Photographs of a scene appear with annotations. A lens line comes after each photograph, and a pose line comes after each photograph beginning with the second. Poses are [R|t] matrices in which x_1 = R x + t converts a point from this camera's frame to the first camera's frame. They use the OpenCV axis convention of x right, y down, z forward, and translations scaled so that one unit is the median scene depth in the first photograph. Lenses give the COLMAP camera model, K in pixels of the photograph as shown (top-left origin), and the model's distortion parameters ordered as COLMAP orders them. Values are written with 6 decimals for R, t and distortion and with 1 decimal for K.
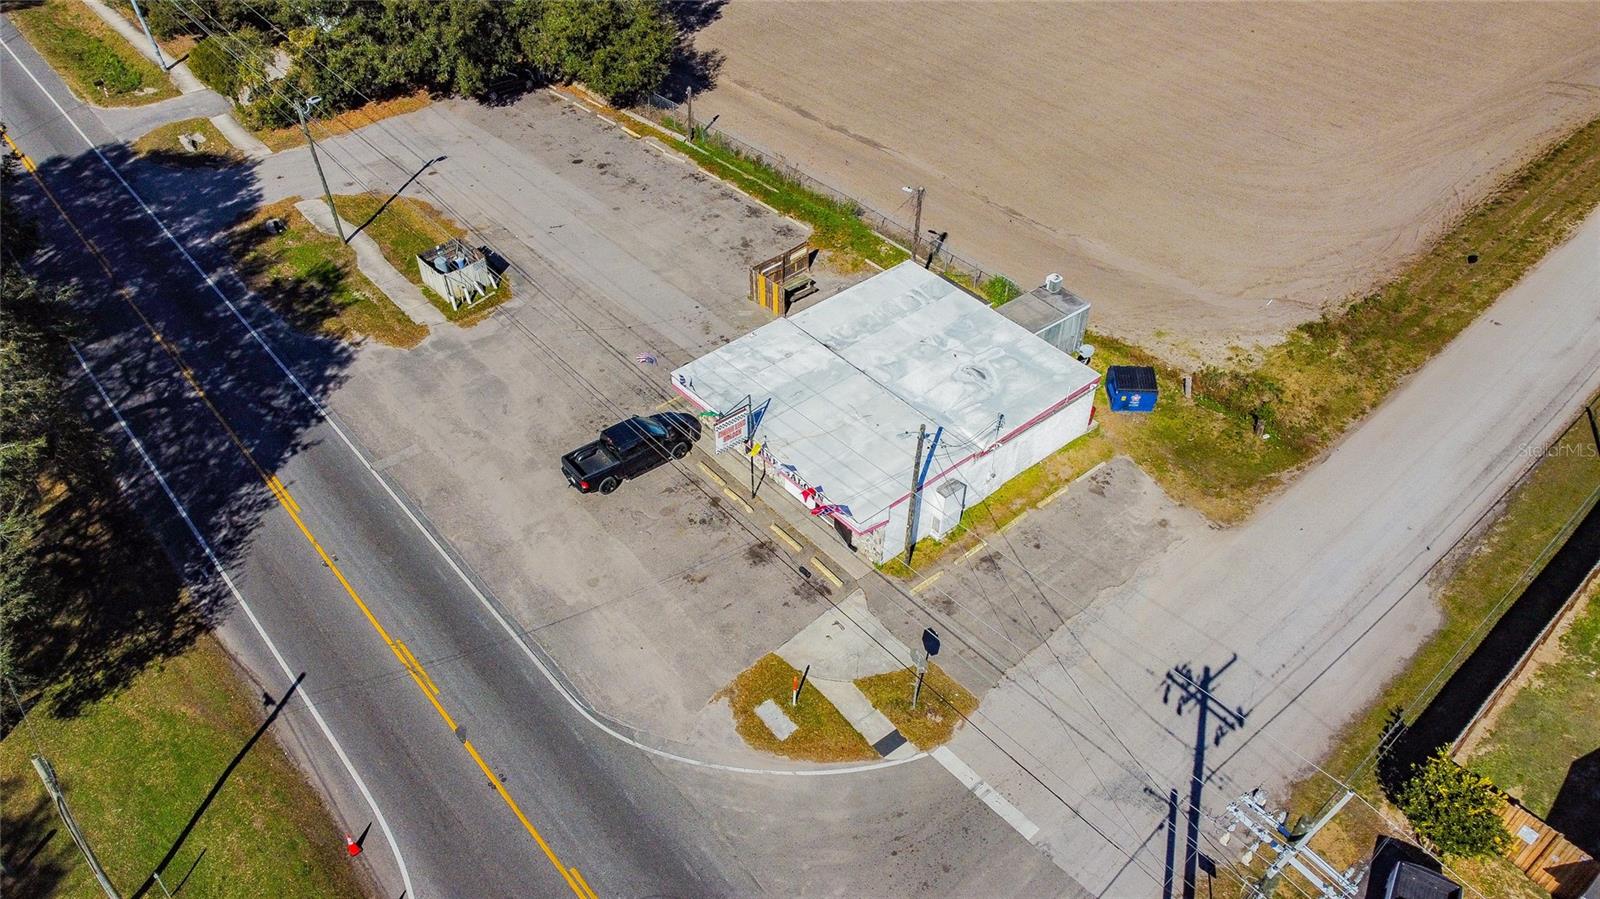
lens RADIAL K [[1210.9, 0, 796.5], [0, 1210.9, 457.2], [0, 0, 1]] dist [0.011080, -0.013994]
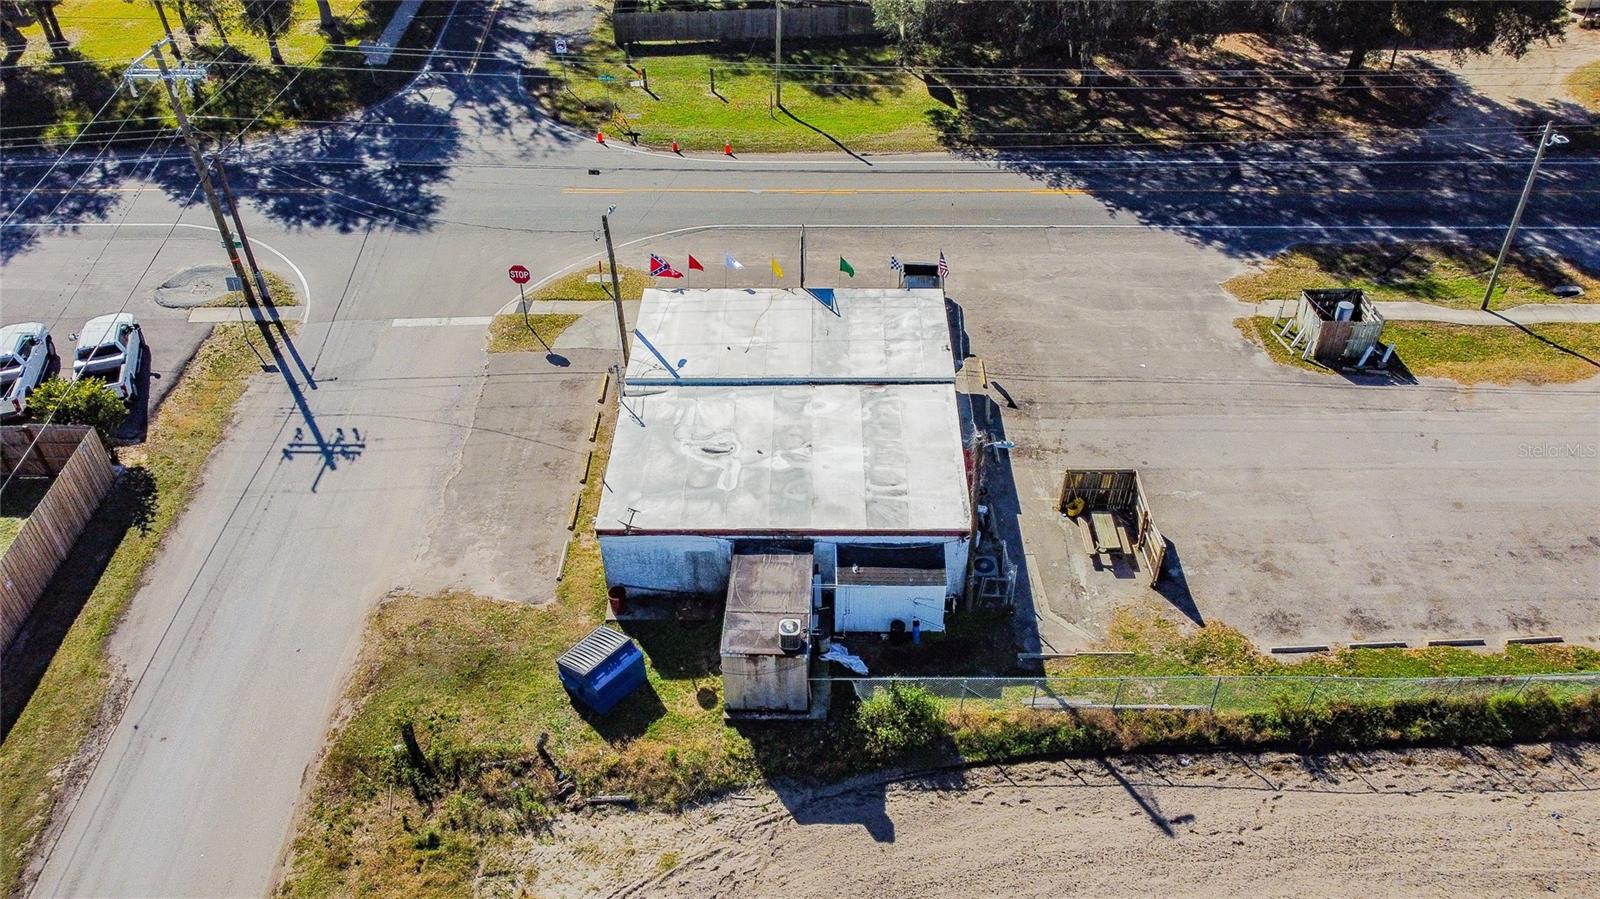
lens RADIAL K [[1210.9, 0, 805.6], [0, 1210.9, 450.8], [0, 0, 1]] dist [0.011080, -0.013994]
pose [[-0.657671, 0.472426, -0.586757, 0.540643], [-0.500337, 0.308341, 0.809067, -0.692475], [0.563145, 0.825675, 0.033585, 0.950993]]
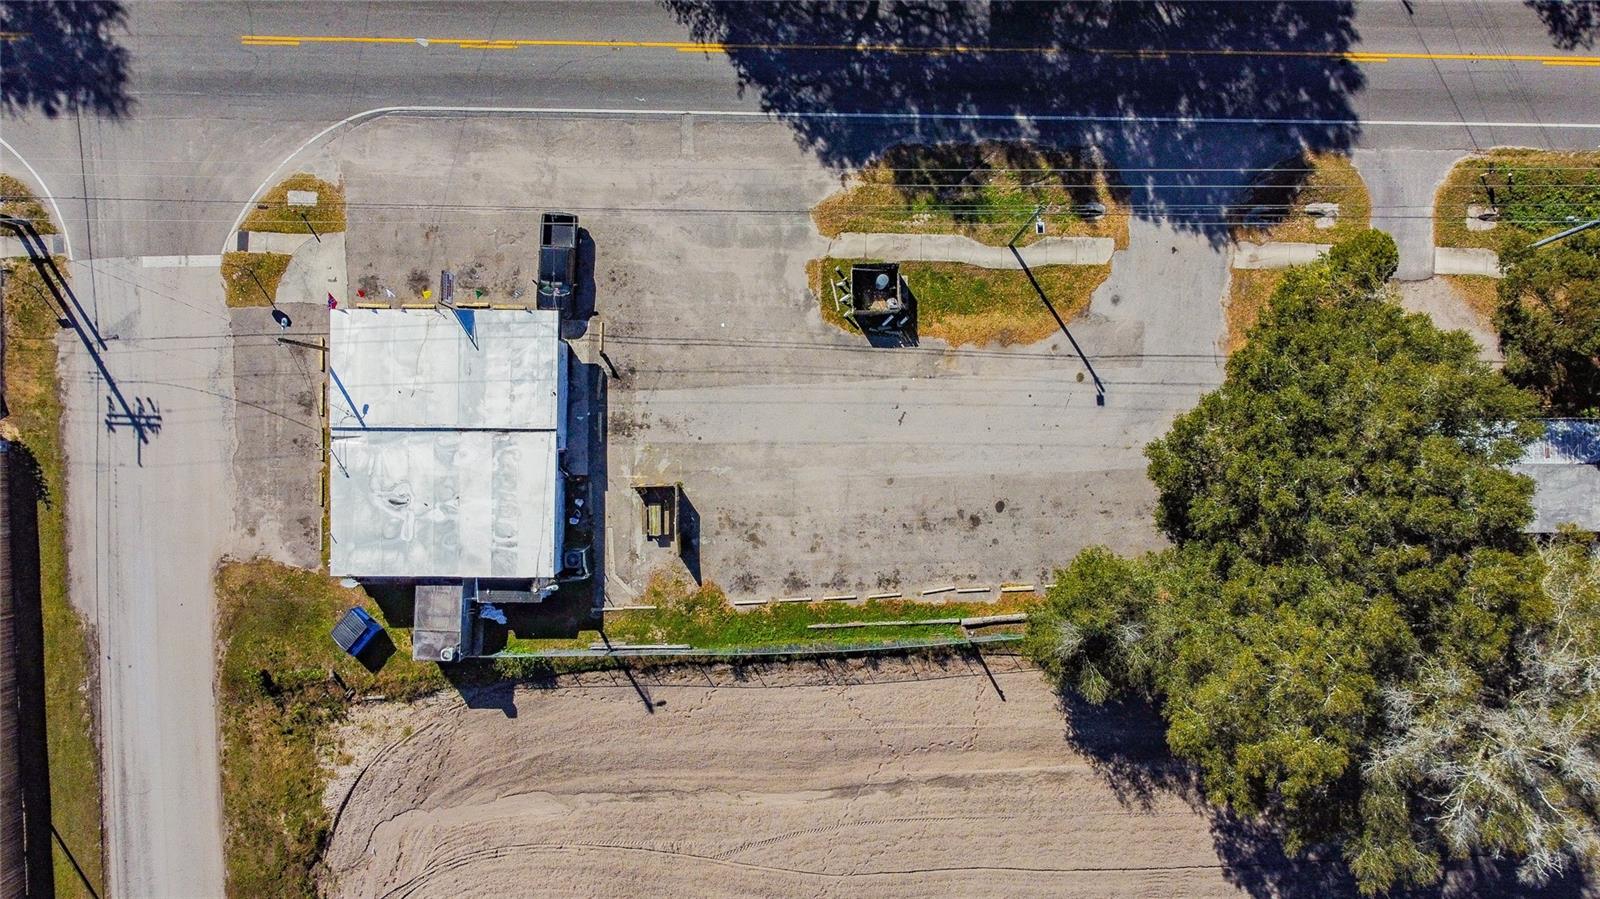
lens RADIAL K [[1210.9, 0, 790.6], [0, 1210.9, 448.7], [0, 0, 1]] dist [0.011080, -0.013994]
pose [[-0.653596, 0.756820, -0.006032, -0.136694], [-0.516377, -0.440092, 0.734625, -1.094070], [0.553324, 0.483263, 0.678447, 0.338341]]
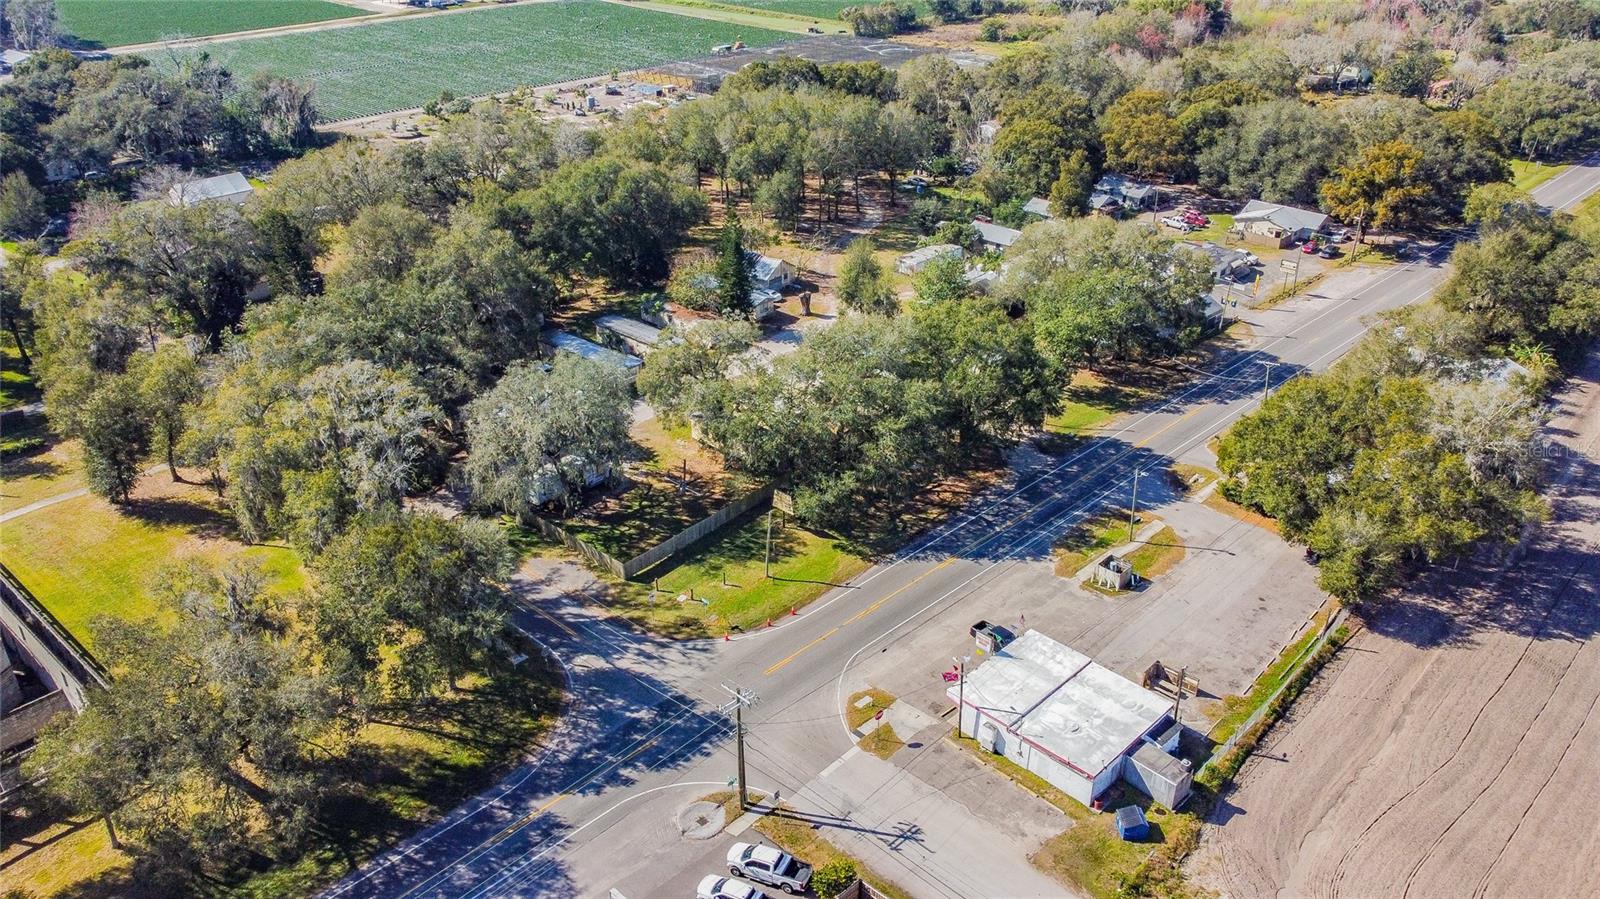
lens RADIAL K [[1210.9, 0, 797.1], [0, 1210.9, 452.6], [0, 0, 1]] dist [0.011080, -0.013994]
pose [[0.083298, 0.461451, -0.883247, 1.458777], [-0.667106, 0.684250, 0.294571, -0.582333], [0.740291, 0.564682, 0.364833, -0.207612]]
